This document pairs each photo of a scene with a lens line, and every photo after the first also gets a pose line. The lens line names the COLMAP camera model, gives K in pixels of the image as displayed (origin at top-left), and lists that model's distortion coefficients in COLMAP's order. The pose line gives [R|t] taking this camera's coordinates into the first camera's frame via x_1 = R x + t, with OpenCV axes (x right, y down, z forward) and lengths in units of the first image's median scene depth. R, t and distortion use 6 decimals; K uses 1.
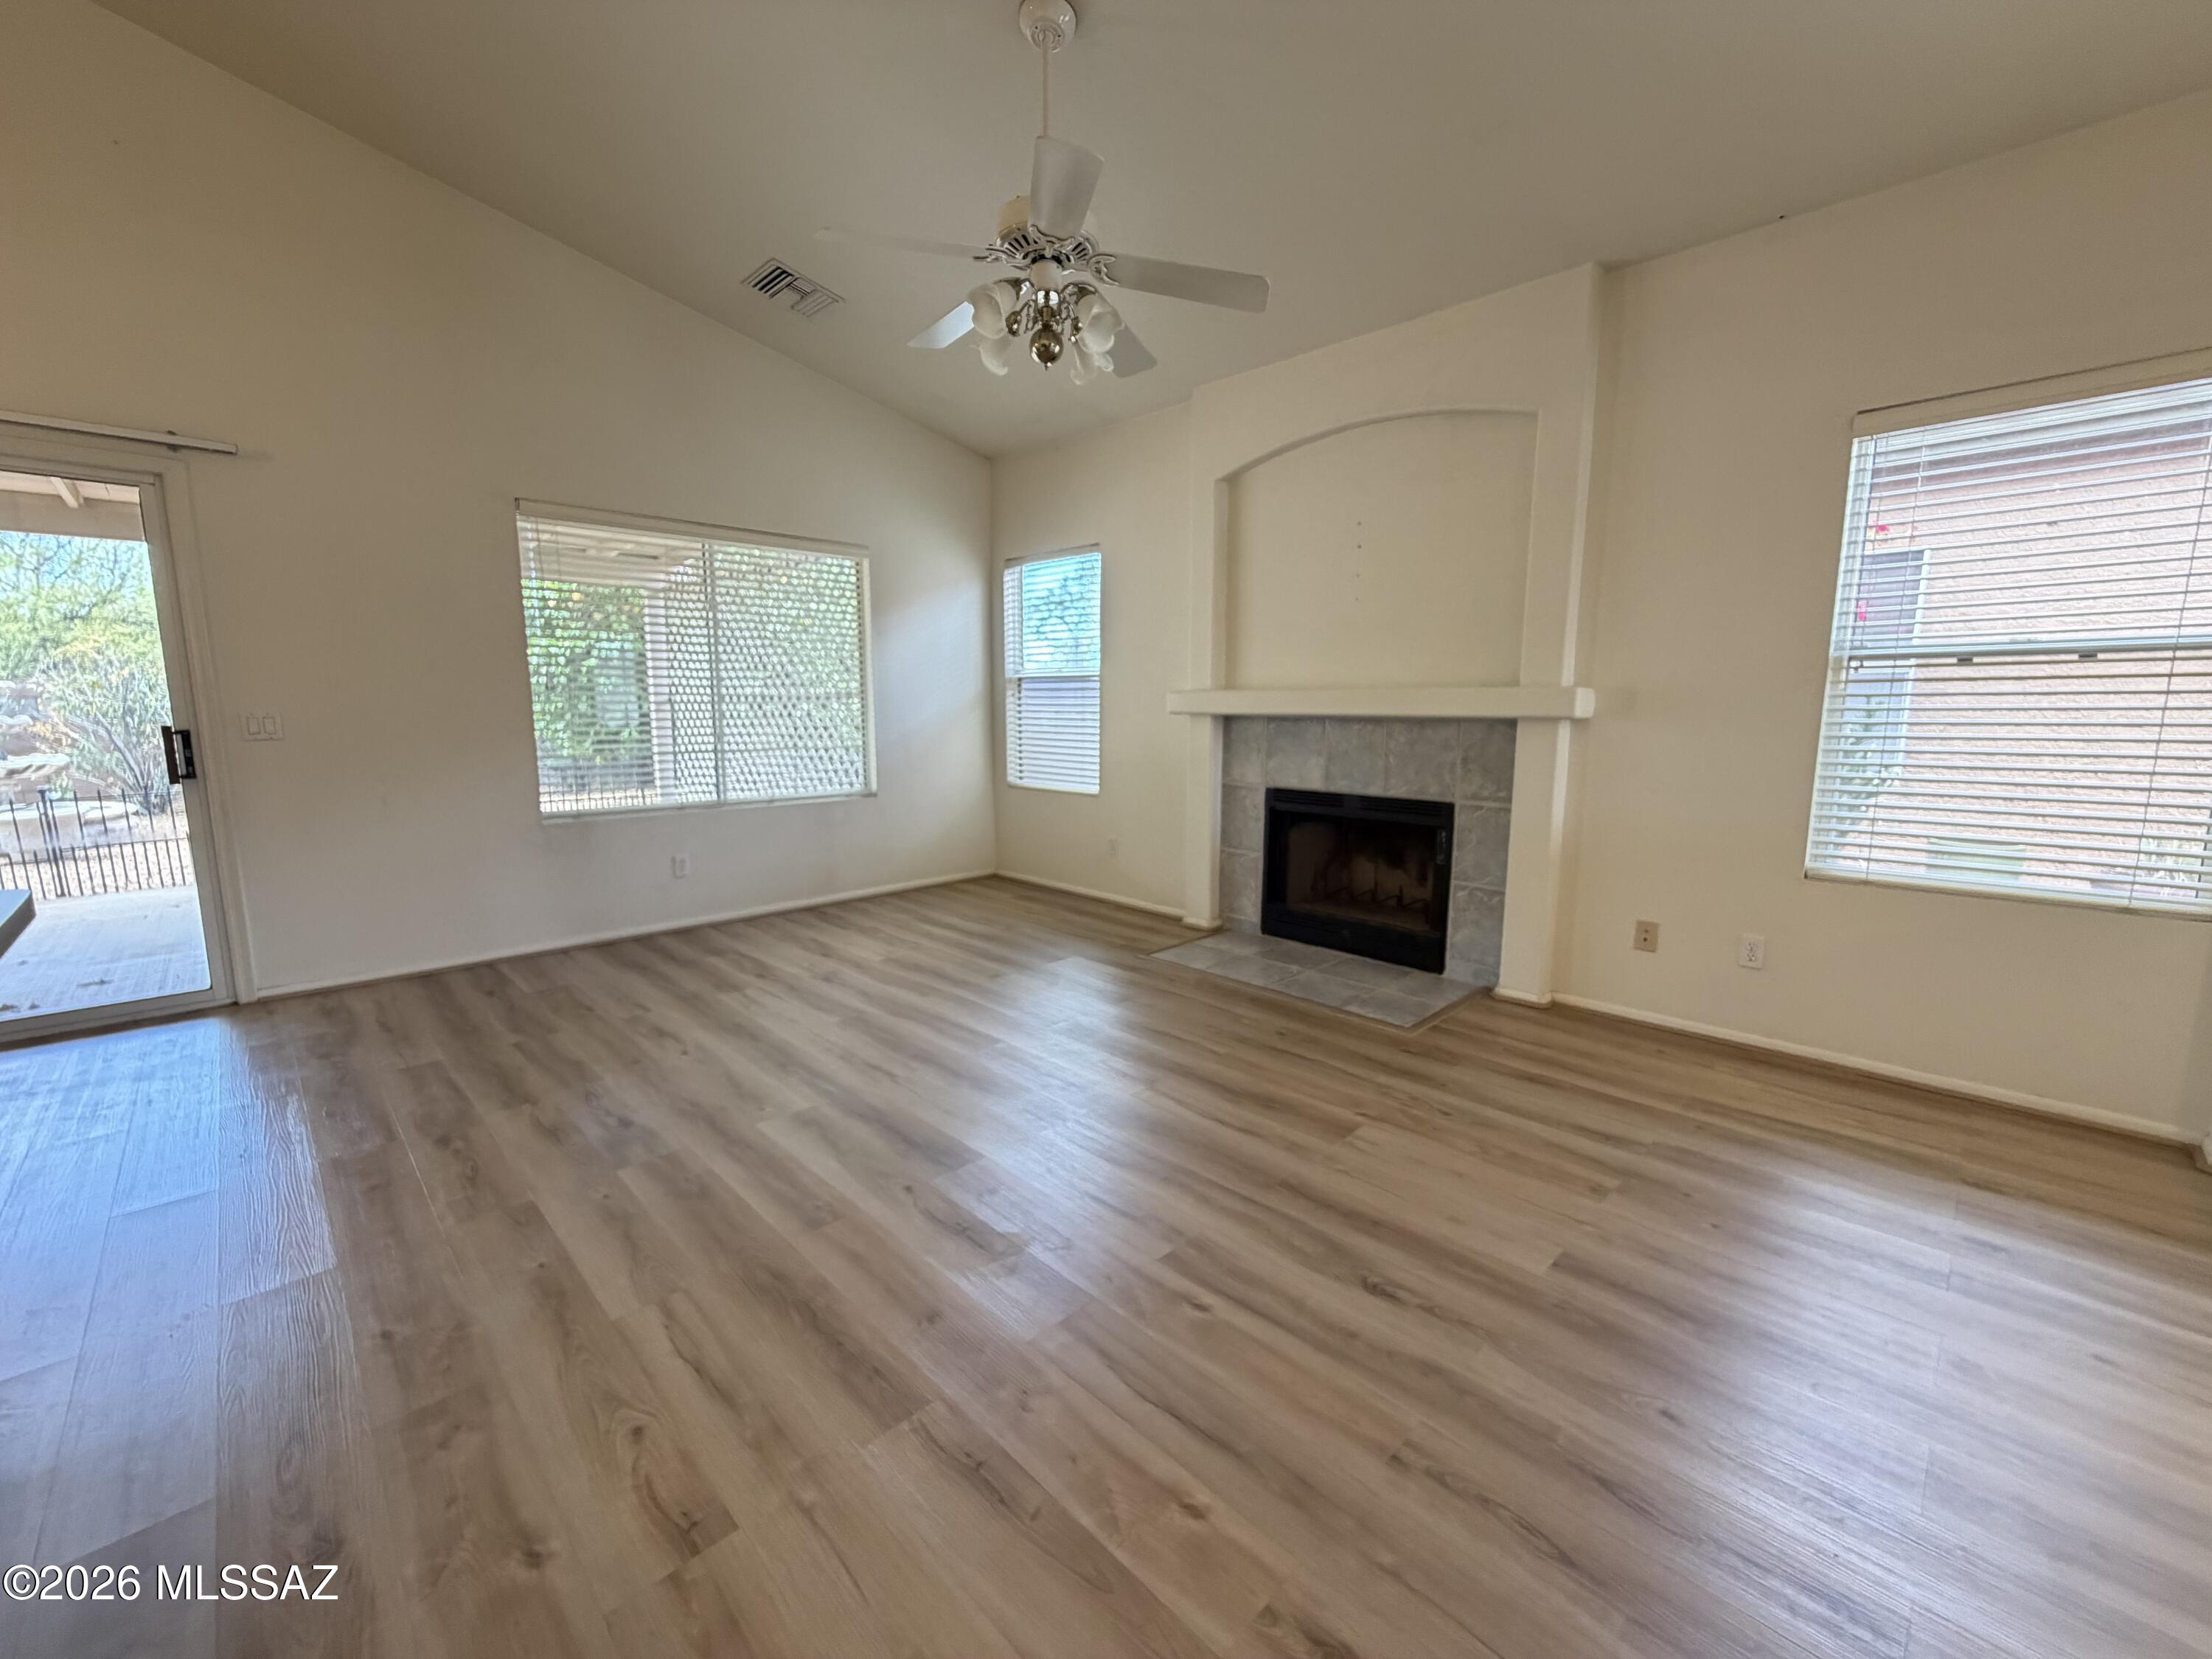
lens RADIAL K [[879.5, 0, 1101.3], [0, 879.5, 831.9], [0, 0, 1]] dist [-0.000938, 0.000462]
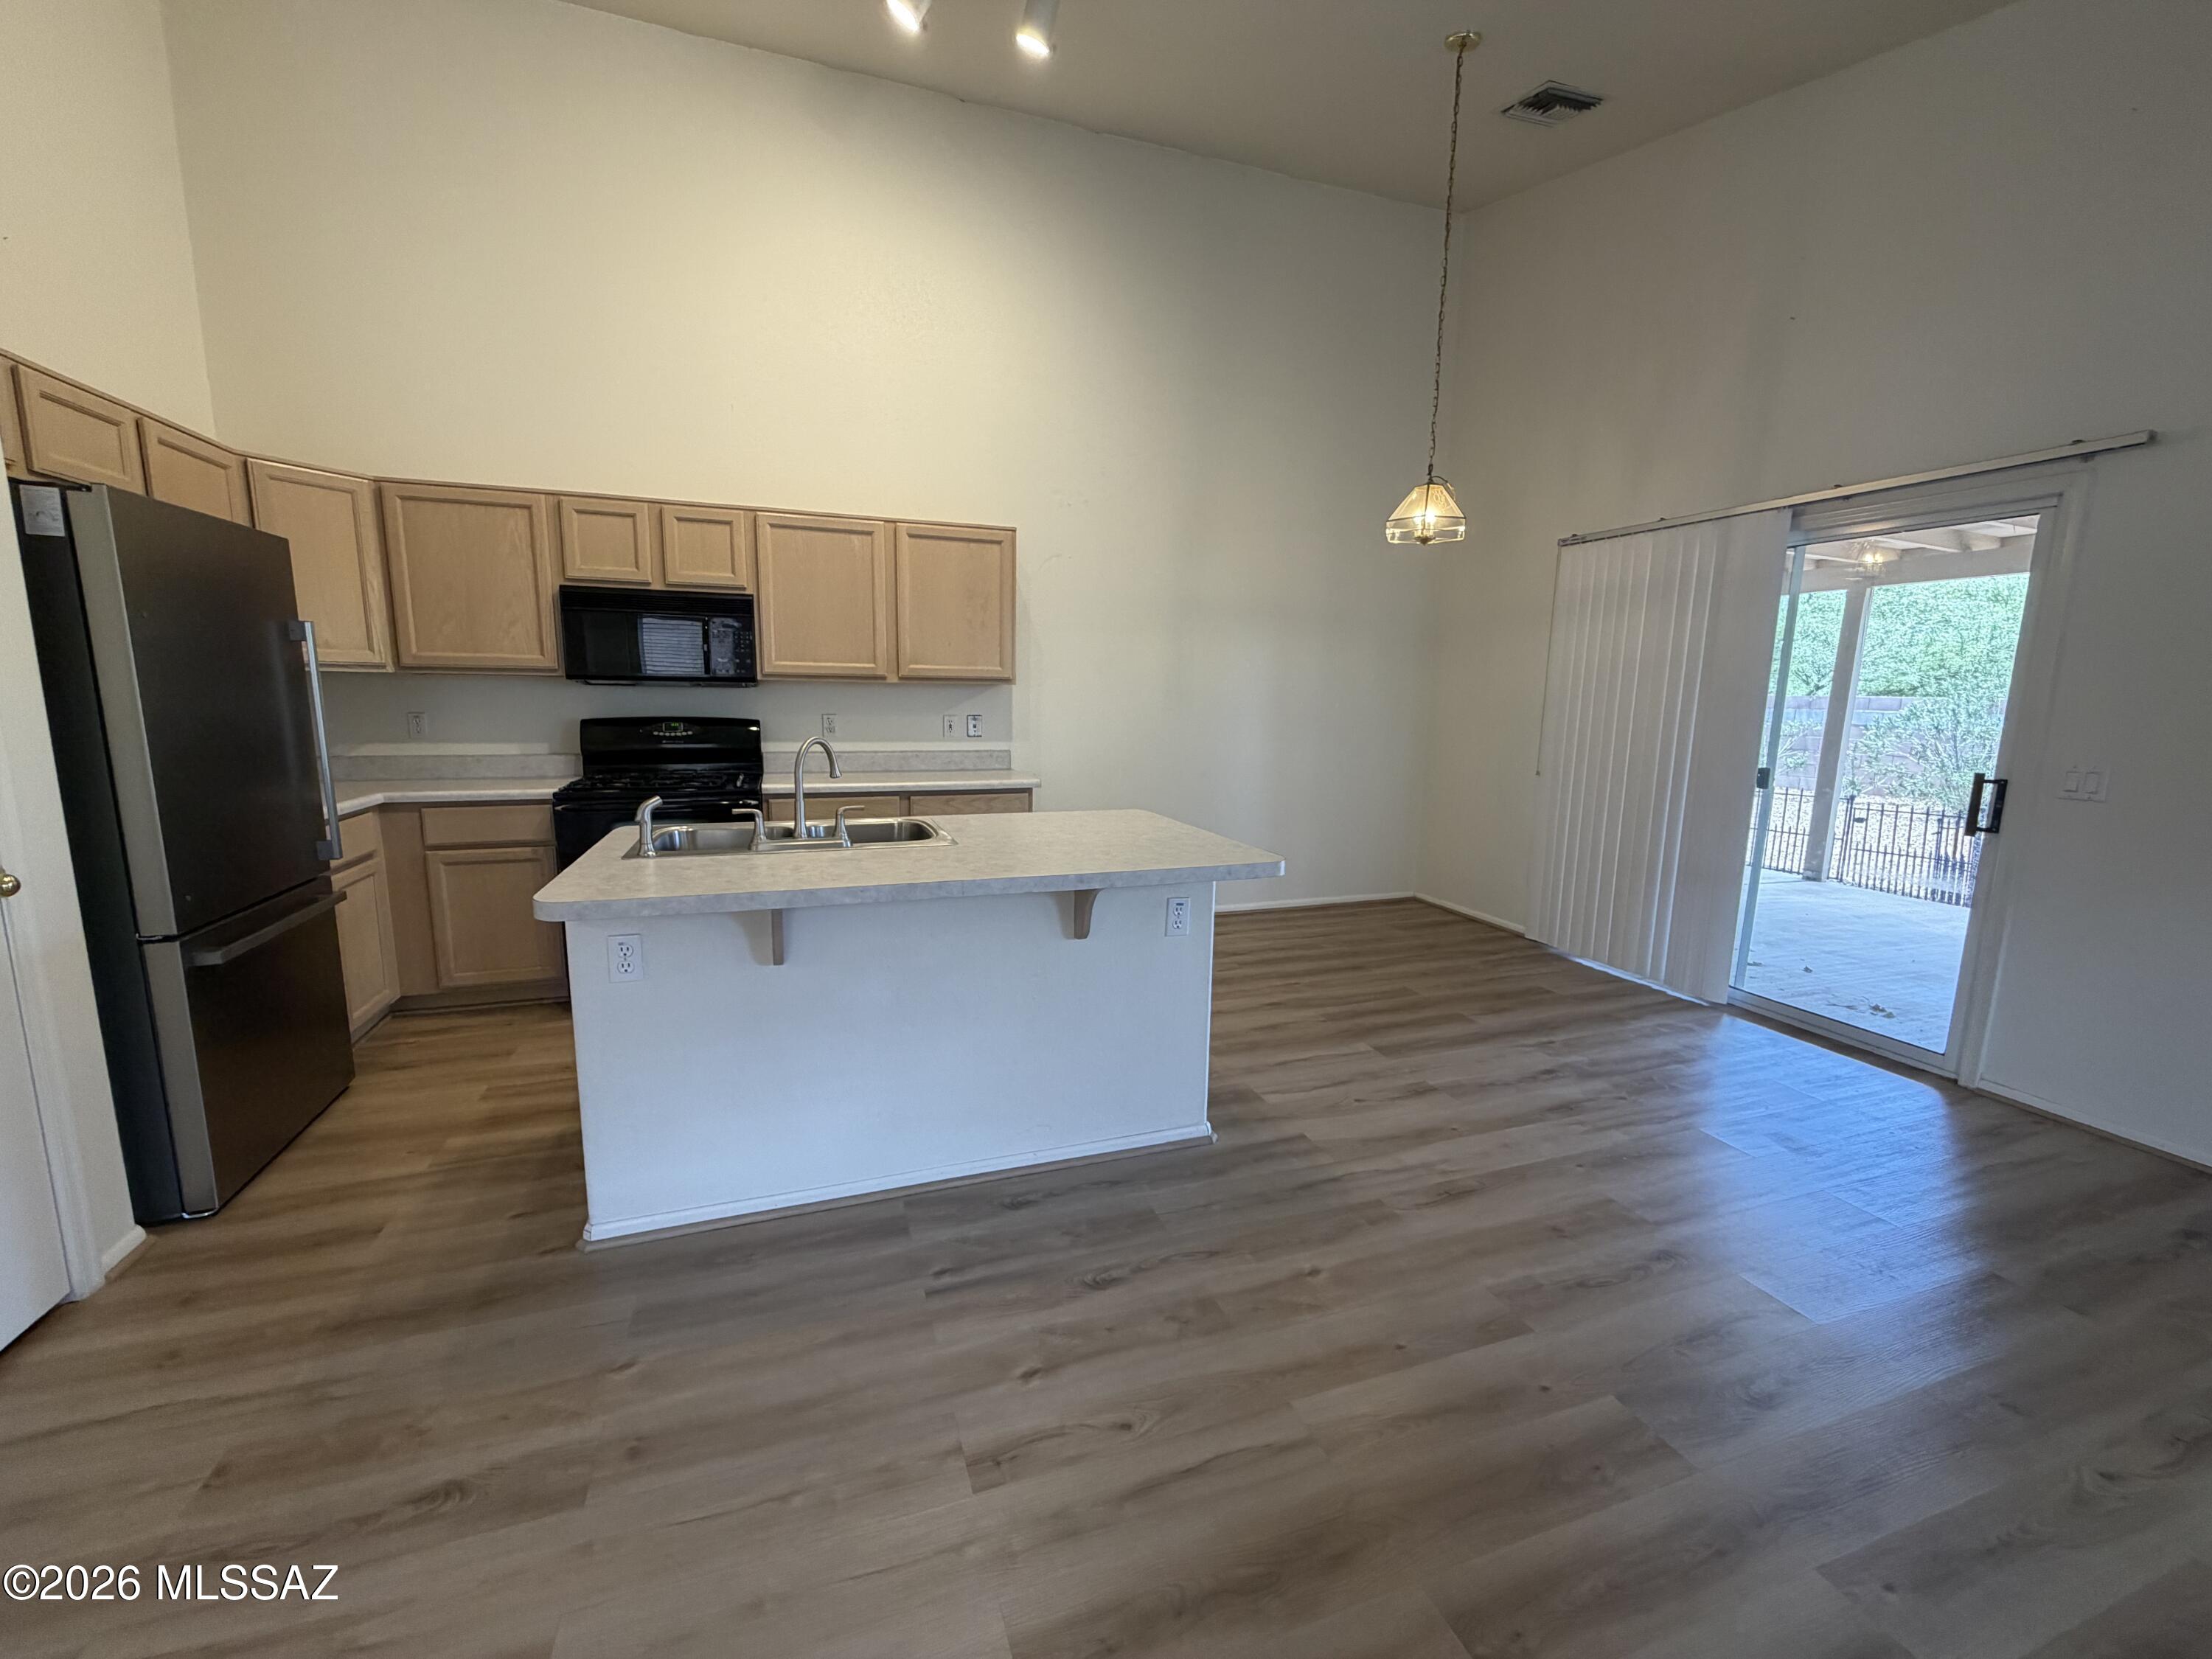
lens RADIAL K [[879.5, 0, 1102.5], [0, 879.5, 823.0], [0, 0, 1]] dist [-0.000938, 0.000462]
pose [[-0.422767, 0.128616, -0.897065, 0.159355], [-0.153646, 0.965375, 0.210820, -0.118164], [0.893119, 0.226958, -0.388367, 0.522776]]
